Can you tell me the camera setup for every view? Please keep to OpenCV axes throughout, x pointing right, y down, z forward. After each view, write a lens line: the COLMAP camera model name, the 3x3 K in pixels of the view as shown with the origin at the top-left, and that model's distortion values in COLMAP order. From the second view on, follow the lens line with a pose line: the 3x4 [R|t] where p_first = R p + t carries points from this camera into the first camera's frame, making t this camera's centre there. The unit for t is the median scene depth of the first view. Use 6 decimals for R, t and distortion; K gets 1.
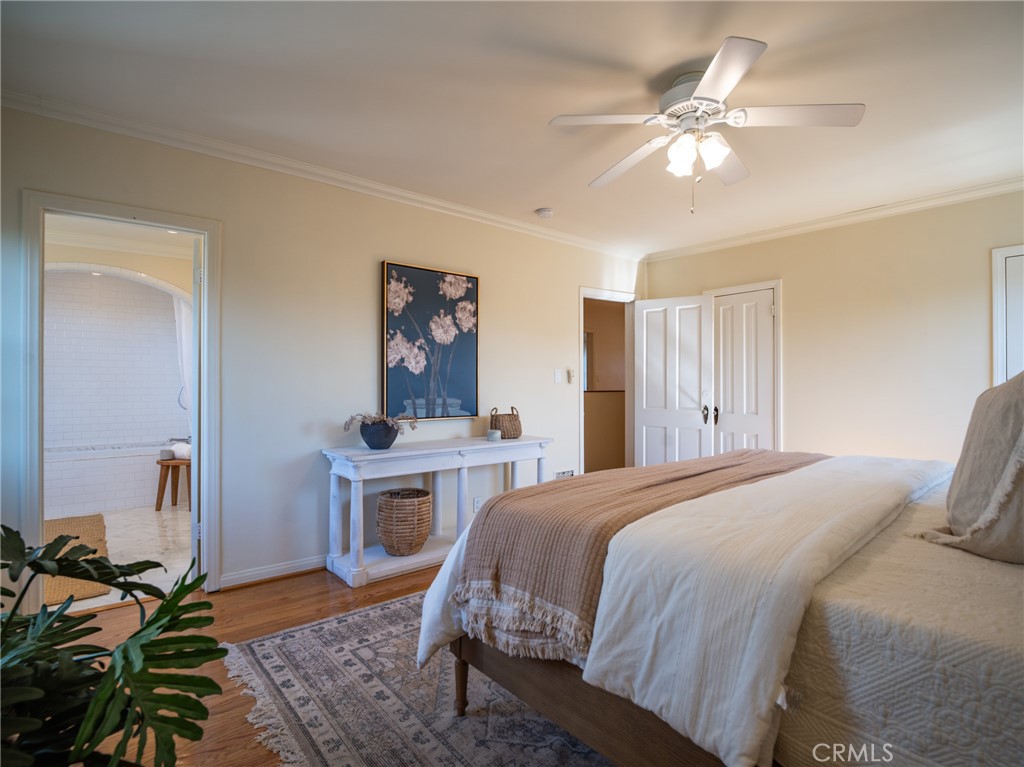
lens RADIAL K [[510.2, 0, 509.8], [0, 510.2, 382.4], [0, 0, 1]] dist [-0.002925, -0.019417]
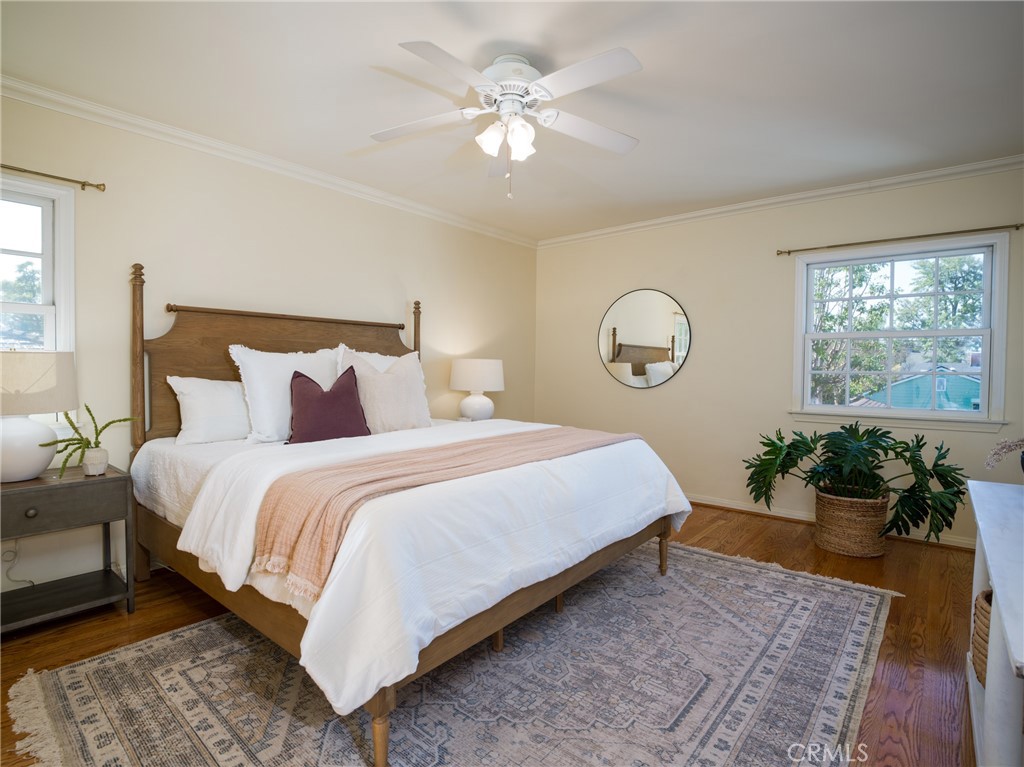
lens RADIAL K [[510.2, 0, 509.8], [0, 510.2, 382.4], [0, 0, 1]] dist [-0.002925, -0.019417]
pose [[-0.985566, -0.003749, -0.169252, 0.540463], [-0.007800, 0.999699, 0.023278, 0.005888], [0.169114, 0.024262, -0.985298, 2.039197]]
